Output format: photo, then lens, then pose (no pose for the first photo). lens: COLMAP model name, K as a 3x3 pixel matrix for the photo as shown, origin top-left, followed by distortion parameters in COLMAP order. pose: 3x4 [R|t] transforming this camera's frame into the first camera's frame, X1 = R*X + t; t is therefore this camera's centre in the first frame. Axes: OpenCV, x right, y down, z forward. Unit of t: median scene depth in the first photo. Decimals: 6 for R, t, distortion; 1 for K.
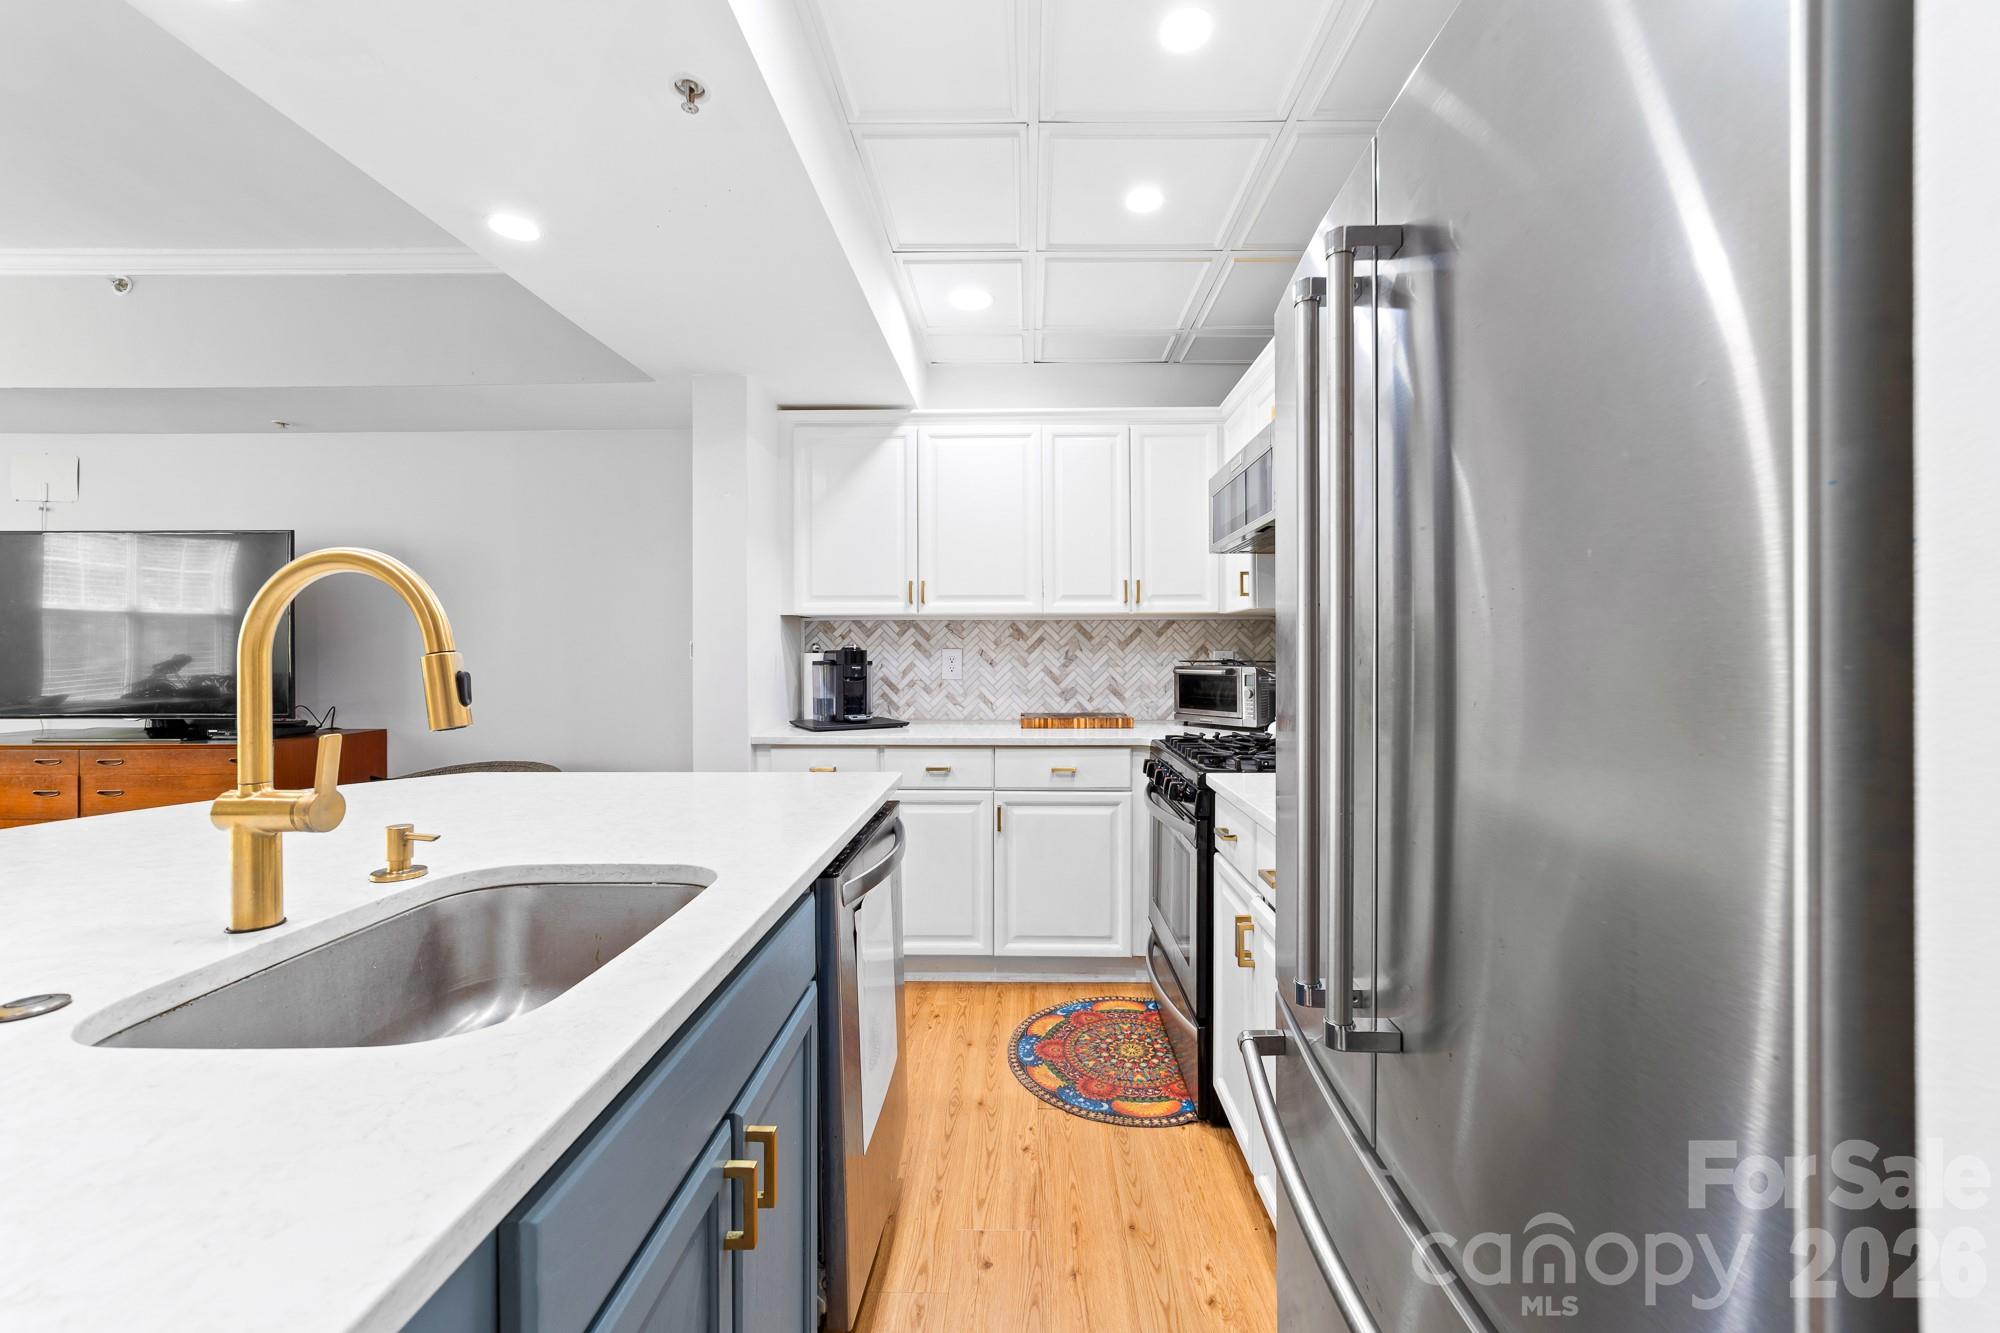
lens RADIAL K [[790.5, 0, 1030.5], [0, 790.5, 680.5], [0, 0, 1]] dist [-0.016215, 0.007879]
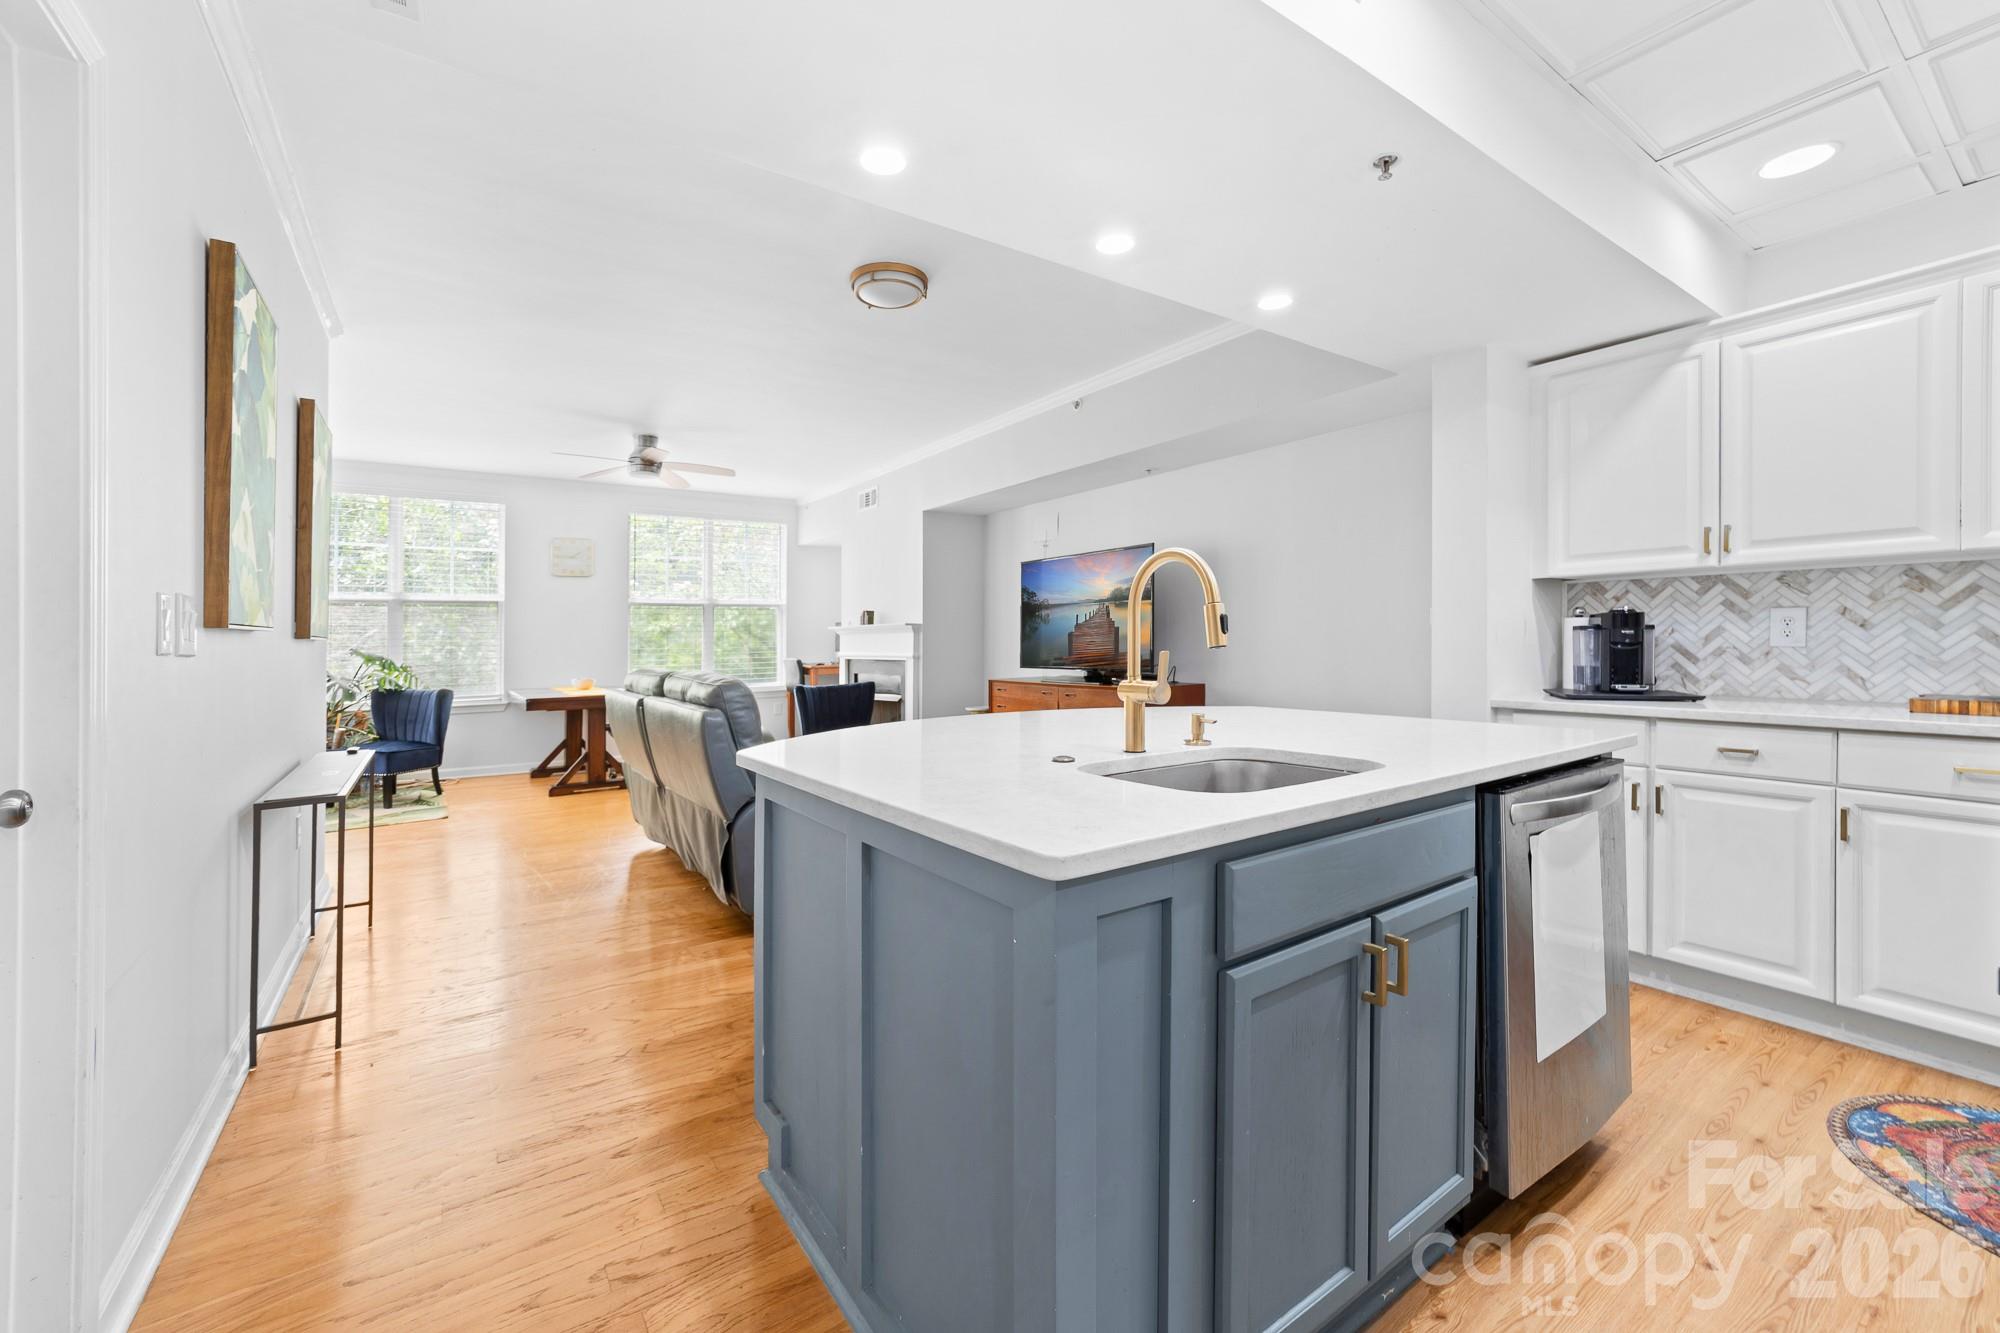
lens RADIAL K [[790.5, 0, 1002.9], [0, 790.5, 619.1], [0, 0, 1]] dist [-0.016215, 0.007879]
pose [[0.587011, -0.025760, -0.809169, 0.097433], [-0.014240, 0.999010, -0.042134, 0.020381], [0.809453, 0.036256, 0.586064, -0.099579]]
